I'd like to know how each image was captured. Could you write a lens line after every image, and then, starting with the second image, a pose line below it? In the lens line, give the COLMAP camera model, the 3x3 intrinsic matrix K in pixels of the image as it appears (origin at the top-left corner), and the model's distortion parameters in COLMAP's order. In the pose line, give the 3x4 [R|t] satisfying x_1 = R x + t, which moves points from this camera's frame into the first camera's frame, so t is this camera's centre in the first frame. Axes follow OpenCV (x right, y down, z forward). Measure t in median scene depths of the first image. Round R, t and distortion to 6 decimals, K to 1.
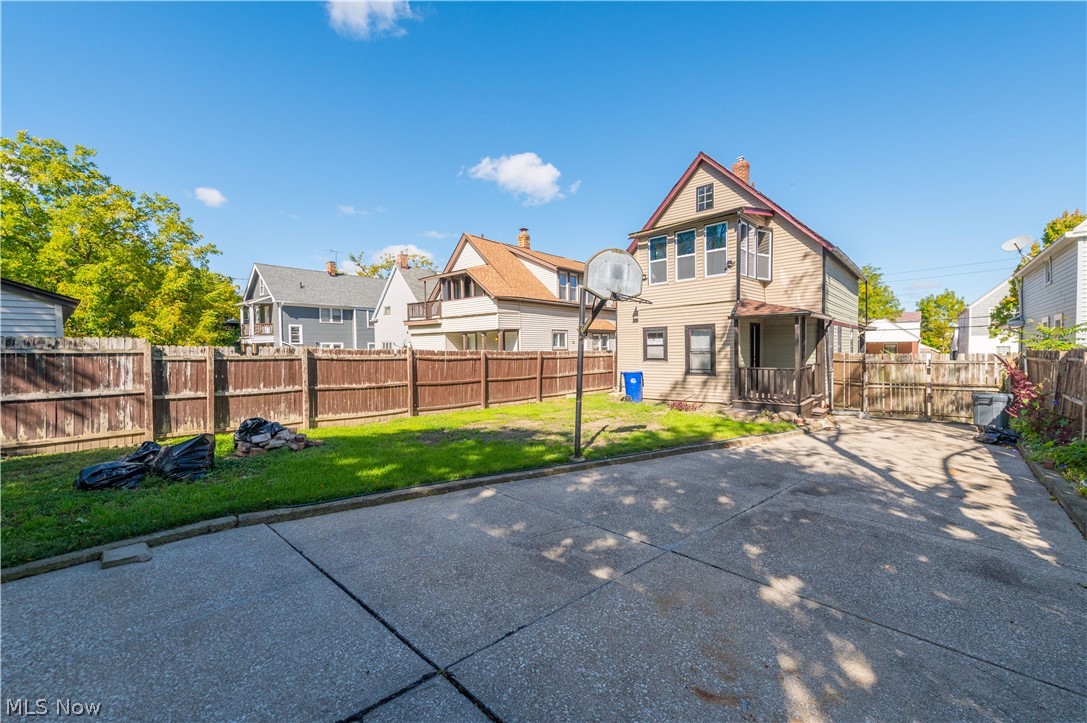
lens RADIAL K [[425.7, 0, 558.3], [0, 425.7, 360.6], [0, 0, 1]] dist [0.017608, -0.005765]
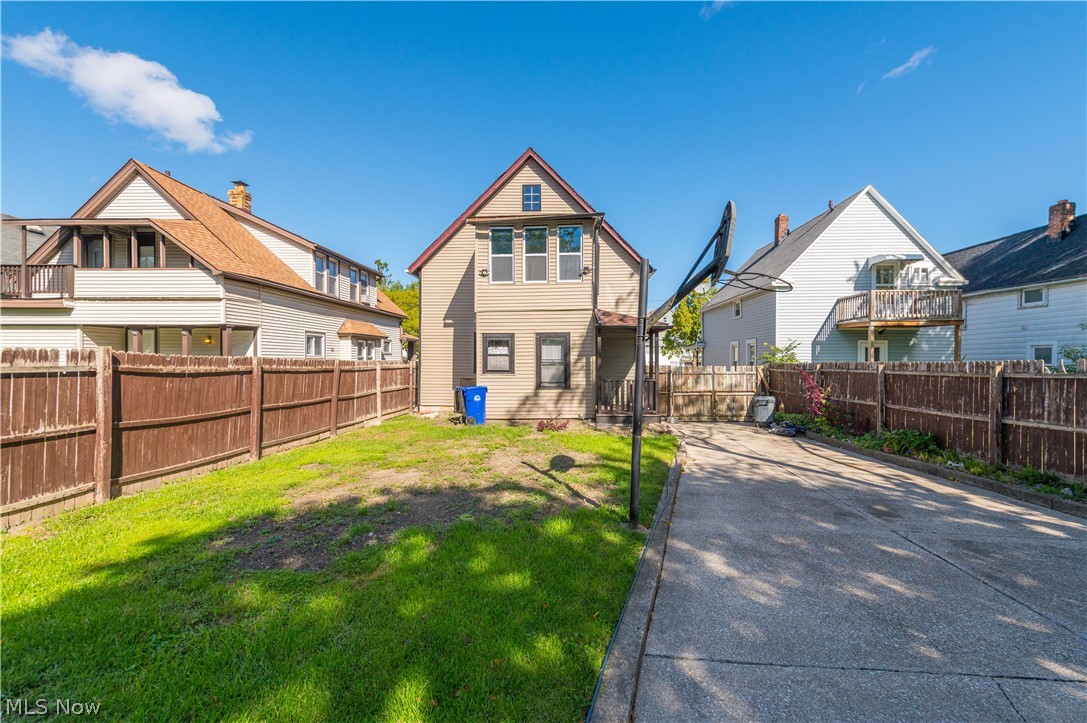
lens RADIAL K [[425.7, 0, 558.3], [0, 425.7, 360.6], [0, 0, 1]] dist [0.017608, -0.005765]
pose [[0.778385, 0.013059, 0.627651, -0.214788], [0.005668, 0.999597, -0.027826, -0.000528], [-0.627761, 0.025217, 0.777997, 0.280739]]
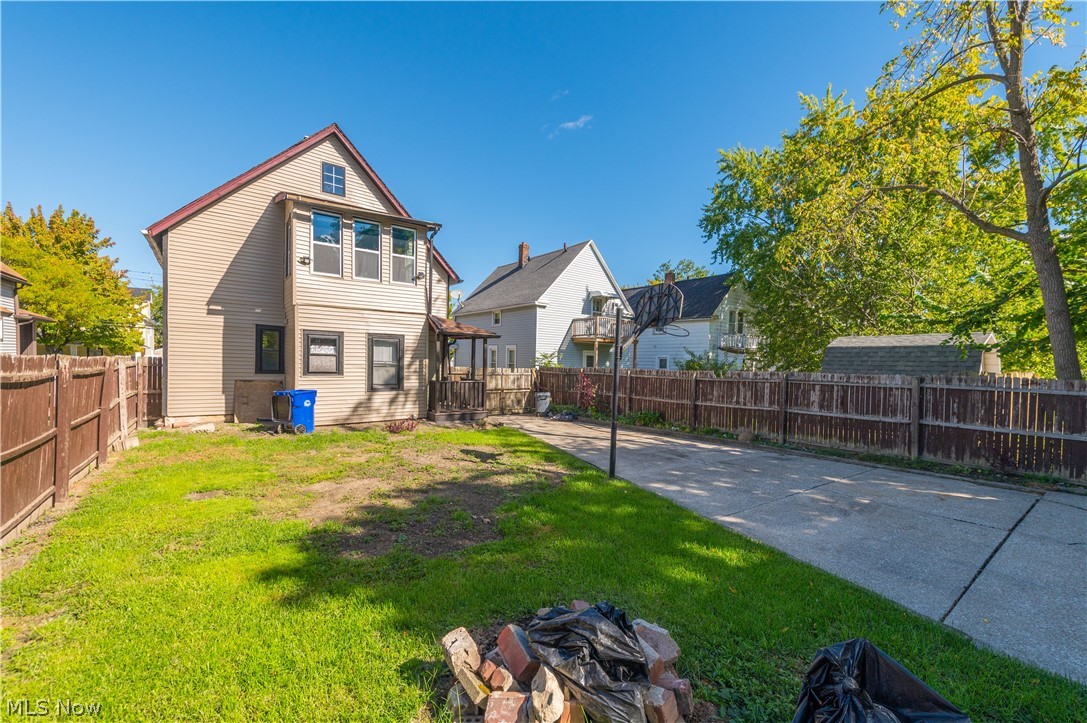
lens RADIAL K [[432.5, 0, 552.0], [0, 432.5, 373.9], [0, 0, 1]] dist [0.020846, -0.005854]
pose [[0.194995, -0.011930, 0.980732, -0.470036], [-0.005665, 0.999896, 0.013290, -0.014712], [-0.980788, -0.008147, 0.194907, 0.461783]]
